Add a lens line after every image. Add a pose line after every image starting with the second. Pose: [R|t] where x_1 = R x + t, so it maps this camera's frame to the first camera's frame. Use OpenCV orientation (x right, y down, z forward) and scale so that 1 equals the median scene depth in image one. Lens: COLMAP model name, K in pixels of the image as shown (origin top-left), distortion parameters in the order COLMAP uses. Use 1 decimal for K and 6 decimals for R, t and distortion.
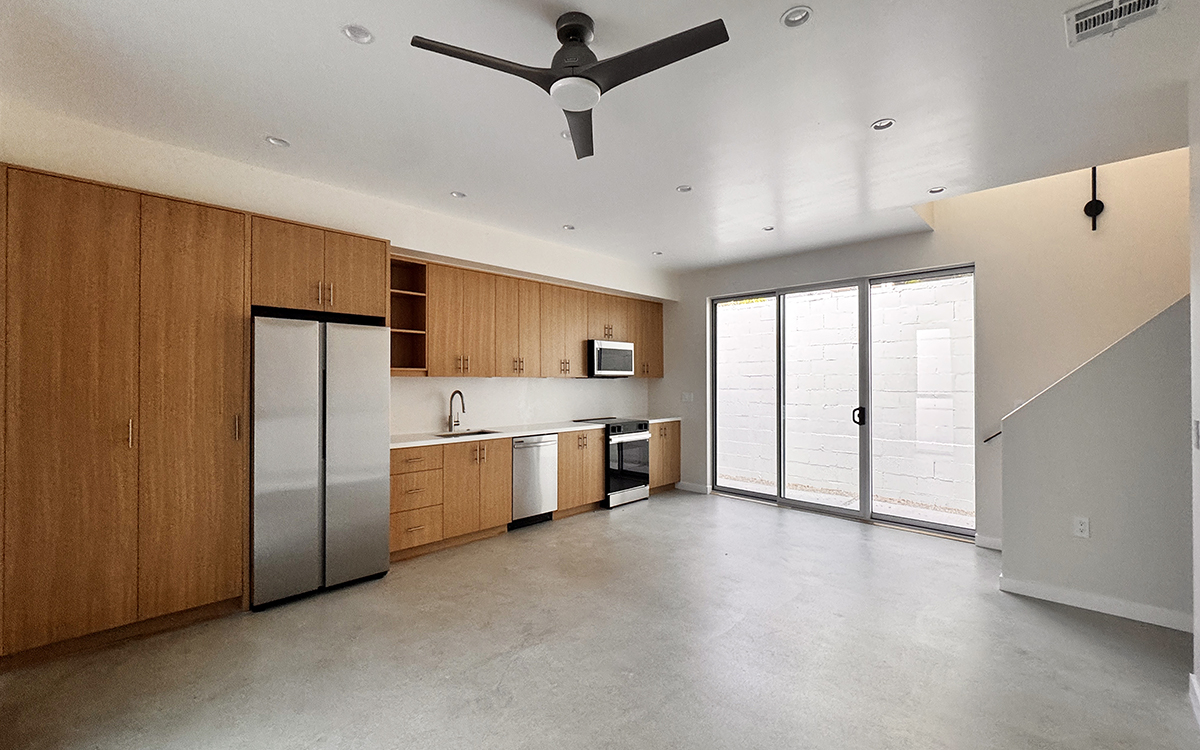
lens RADIAL K [[485.7, 0, 599.9], [0, 485.7, 377.2], [0, 0, 1]] dist [-0.015896, 0.000234]
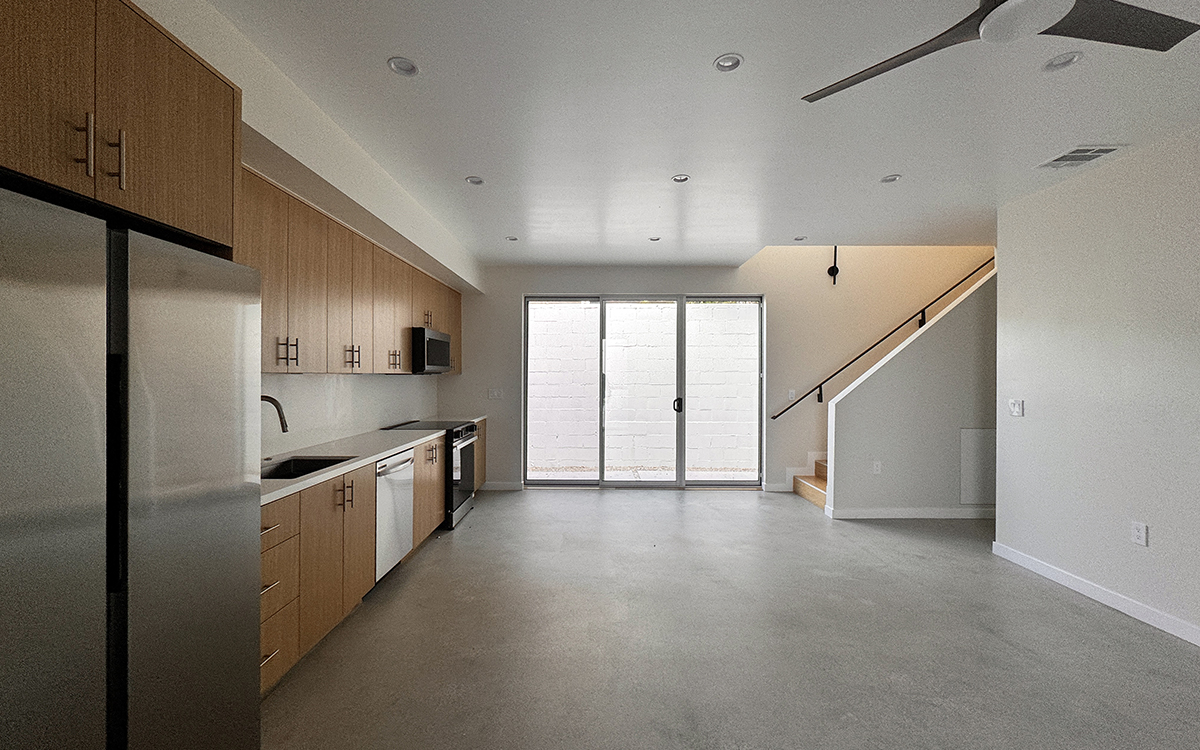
lens RADIAL K [[420.0, 0, 600.6], [0, 420.0, 373.4], [0, 0, 1]] dist [-0.009632, -0.000165]
pose [[0.720796, 0.002844, 0.693142, -0.336167], [-0.003349, 0.999994, -0.000620, -0.000606], [-0.693139, -0.001874, 0.720801, 0.330867]]
